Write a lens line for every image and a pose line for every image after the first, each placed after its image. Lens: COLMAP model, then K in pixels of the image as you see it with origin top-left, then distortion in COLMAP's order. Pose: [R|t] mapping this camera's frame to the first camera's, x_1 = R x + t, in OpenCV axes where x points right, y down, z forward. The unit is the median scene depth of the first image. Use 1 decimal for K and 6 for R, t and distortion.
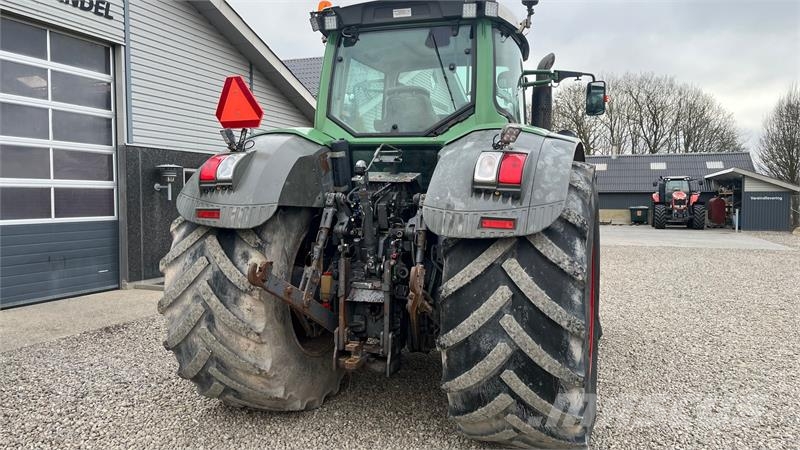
lens RADIAL K [[603.0, 0, 403.2], [0, 603.0, 222.6], [0, 0, 1]] dist [0.067220, -0.083176]
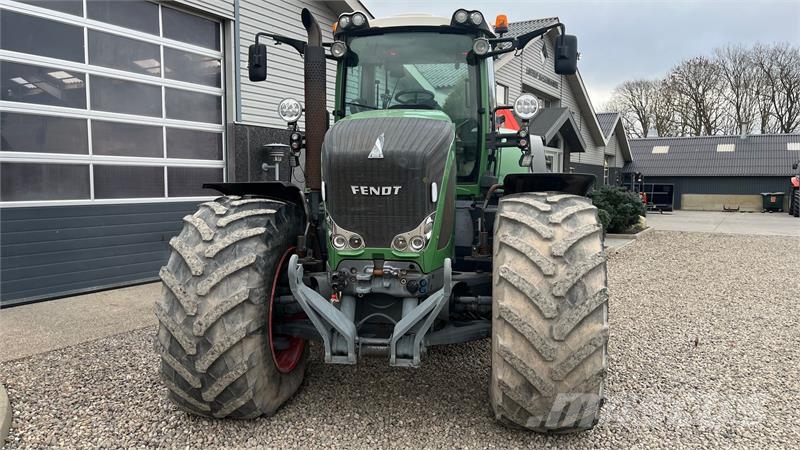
lens RADIAL K [[603.0, 0, 395.8], [0, 603.0, 226.4], [0, 0, 1]] dist [0.067220, -0.083176]
pose [[0.986046, 0.016223, -0.165682, -0.040678], [-0.010909, 0.999398, 0.032936, 0.003433], [0.166116, -0.030669, 0.985629, 0.087263]]
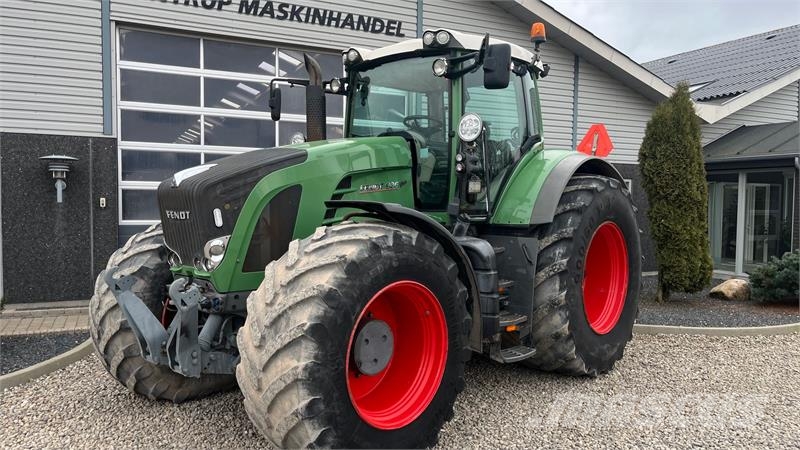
lens RADIAL K [[603.0, 0, 385.9], [0, 603.0, 229.0], [0, 0, 1]] dist [0.067220, -0.083176]
pose [[0.705281, 0.038541, -0.707879, 0.295880], [-0.041725, 0.999047, 0.012822, -0.008270], [0.707699, 0.020494, 0.706217, 0.256381]]
